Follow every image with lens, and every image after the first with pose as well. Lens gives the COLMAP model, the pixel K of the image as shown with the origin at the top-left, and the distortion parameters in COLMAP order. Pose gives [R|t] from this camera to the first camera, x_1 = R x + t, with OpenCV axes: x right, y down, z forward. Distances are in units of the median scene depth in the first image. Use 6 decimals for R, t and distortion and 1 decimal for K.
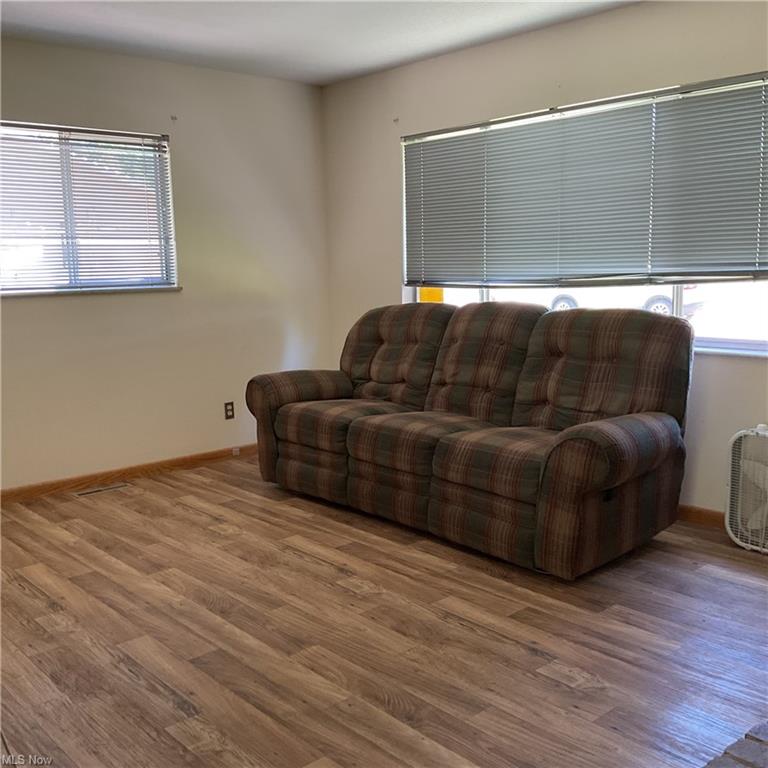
lens RADIAL K [[827.5, 0, 384.0], [0, 827.5, 384.0], [0, 0, 1]] dist [0.131973, -0.298304]
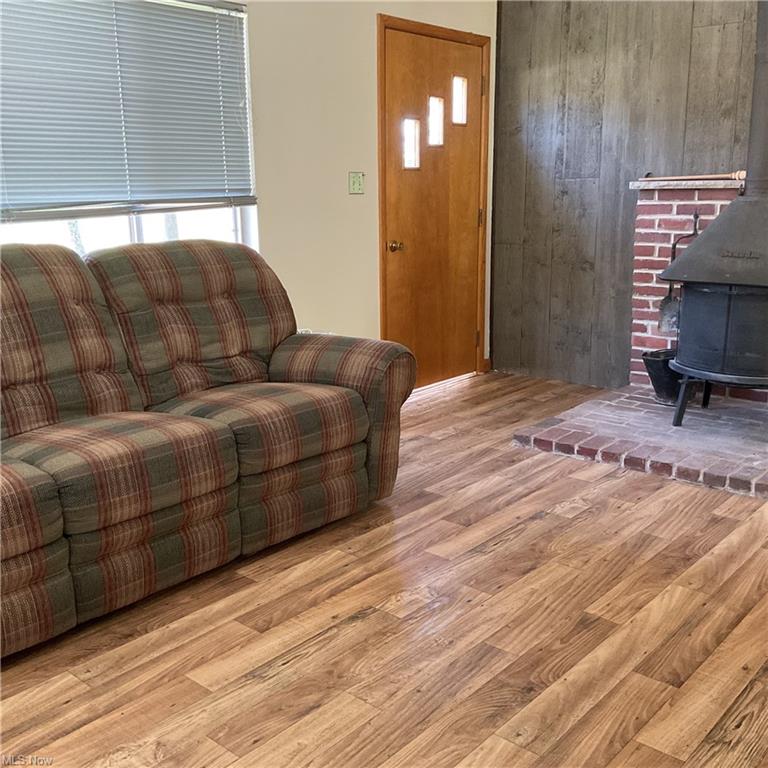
lens RADIAL K [[827.5, 0, 384.0], [0, 827.5, 384.0], [0, 0, 1]] dist [0.131973, -0.298304]
pose [[-0.109443, -0.209117, 0.971747, -0.692458], [0.159062, 0.961337, 0.224791, -0.120718], [-0.981184, 0.179169, -0.071949, 0.982664]]
